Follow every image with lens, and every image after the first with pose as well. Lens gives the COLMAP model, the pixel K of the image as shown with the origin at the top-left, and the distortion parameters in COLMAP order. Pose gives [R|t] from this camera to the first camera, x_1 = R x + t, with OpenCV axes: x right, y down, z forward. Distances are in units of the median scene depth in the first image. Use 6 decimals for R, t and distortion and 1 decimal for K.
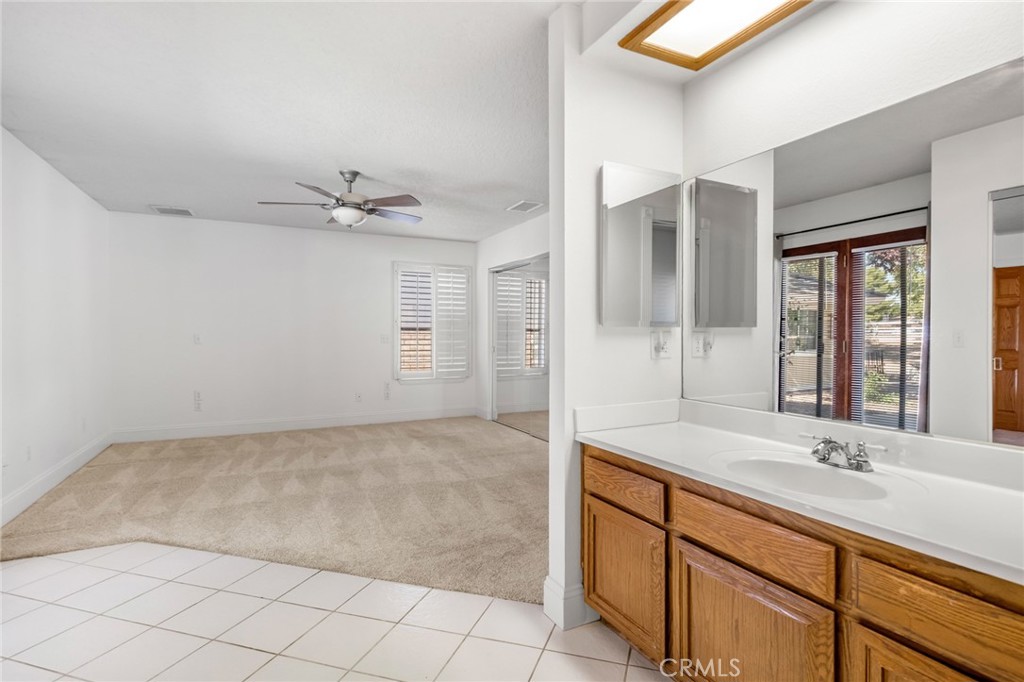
lens RADIAL K [[502.1, 0, 512.9], [0, 502.1, 341.0], [0, 0, 1]] dist [0.001129, -0.001582]
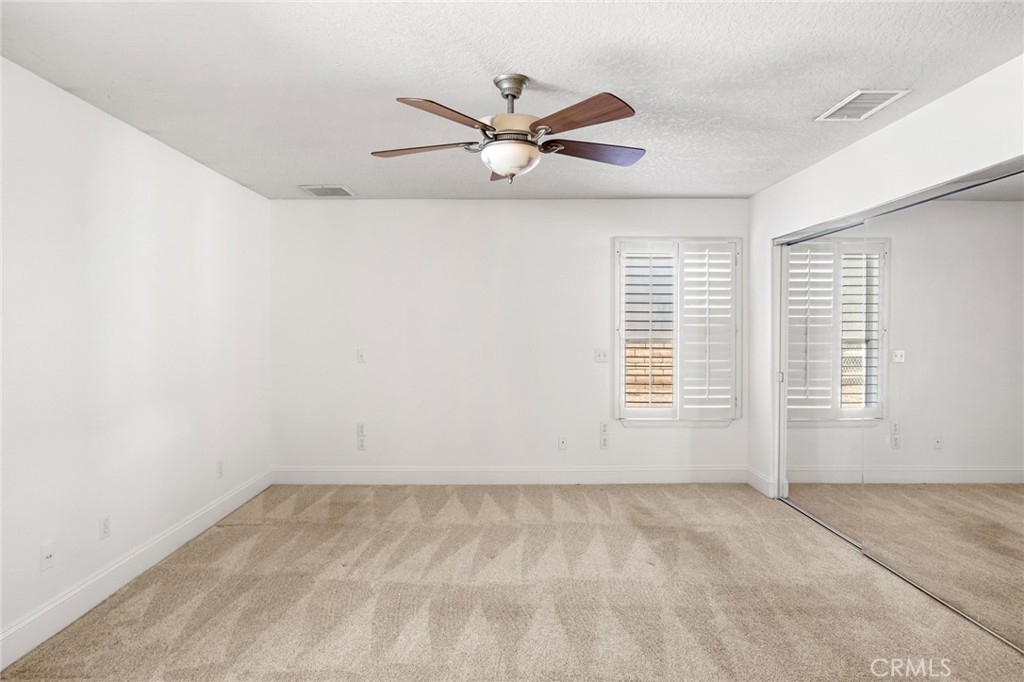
lens RADIAL K [[604.9, 0, 510.4], [0, 604.9, 339.3], [0, 0, 1]] dist [0.000099, -0.000427]
pose [[0.903366, 0.002725, -0.428862, -0.025831], [-0.000693, 0.999988, 0.004894, -0.036005], [0.428870, -0.004124, 0.903357, 0.274549]]
